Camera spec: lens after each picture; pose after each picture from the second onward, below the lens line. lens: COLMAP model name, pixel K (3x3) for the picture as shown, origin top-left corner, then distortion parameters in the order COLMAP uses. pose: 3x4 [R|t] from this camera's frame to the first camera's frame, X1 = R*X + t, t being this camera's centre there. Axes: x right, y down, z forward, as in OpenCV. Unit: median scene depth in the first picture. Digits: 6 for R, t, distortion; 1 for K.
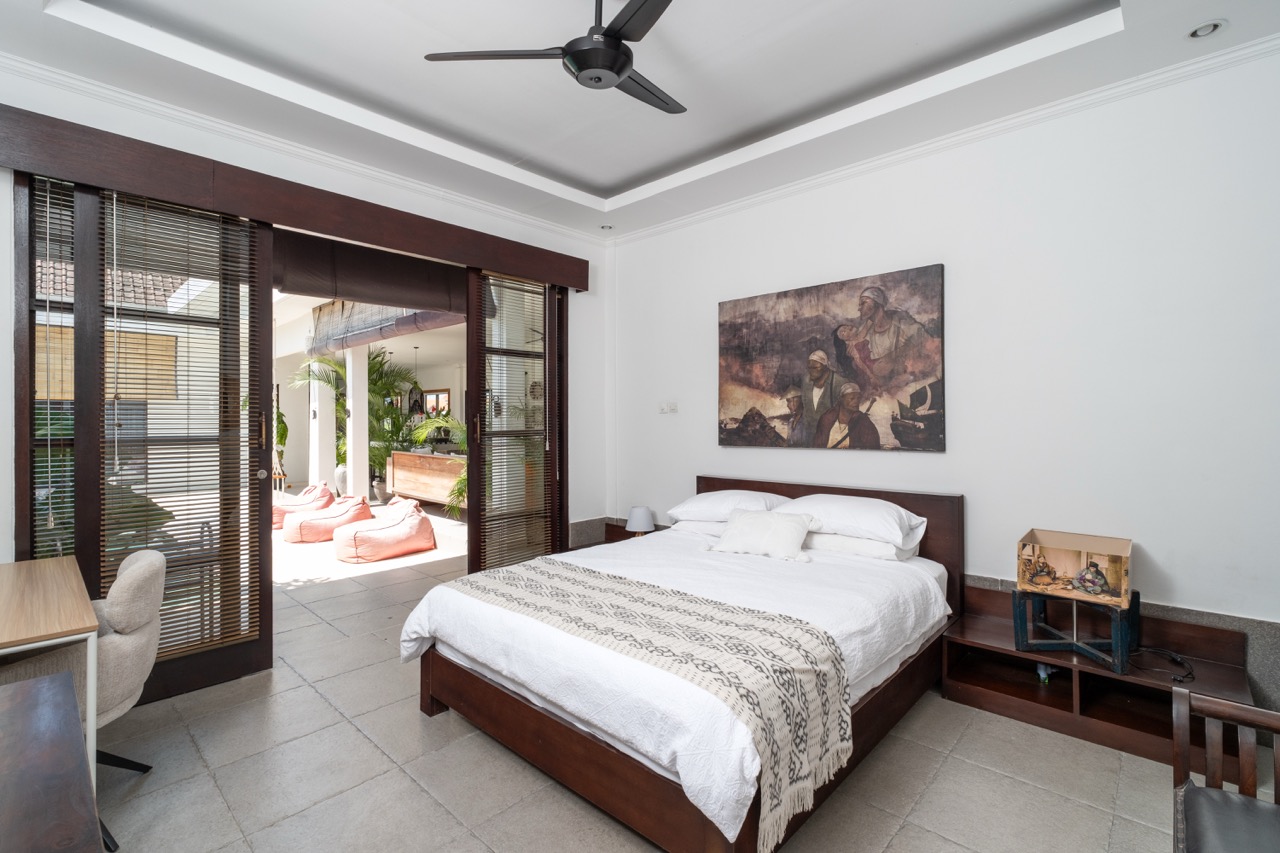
lens RADIAL K [[569.6, 0, 638.7], [0, 569.6, 423.5], [0, 0, 1]] dist [-0.003436, 0.001123]
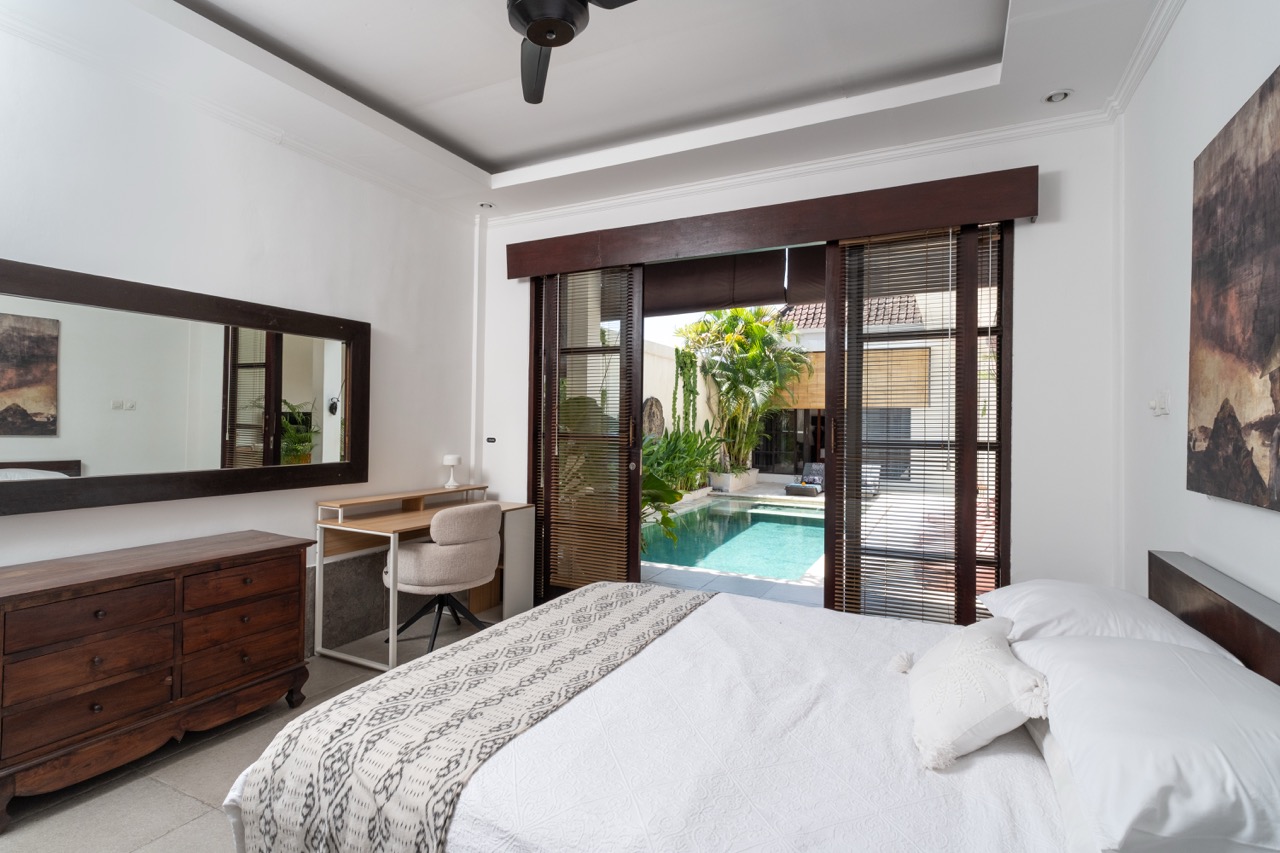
lens RADIAL K [[615.0, 0, 645.3], [0, 615.0, 422.9], [0, 0, 1]] dist [-0.005331, 0.000118]
pose [[0.294432, 0.005467, -0.955657, 0.424440], [-0.019584, 0.999808, -0.000314, -0.003682], [0.955472, 0.018808, 0.294483, 0.424236]]
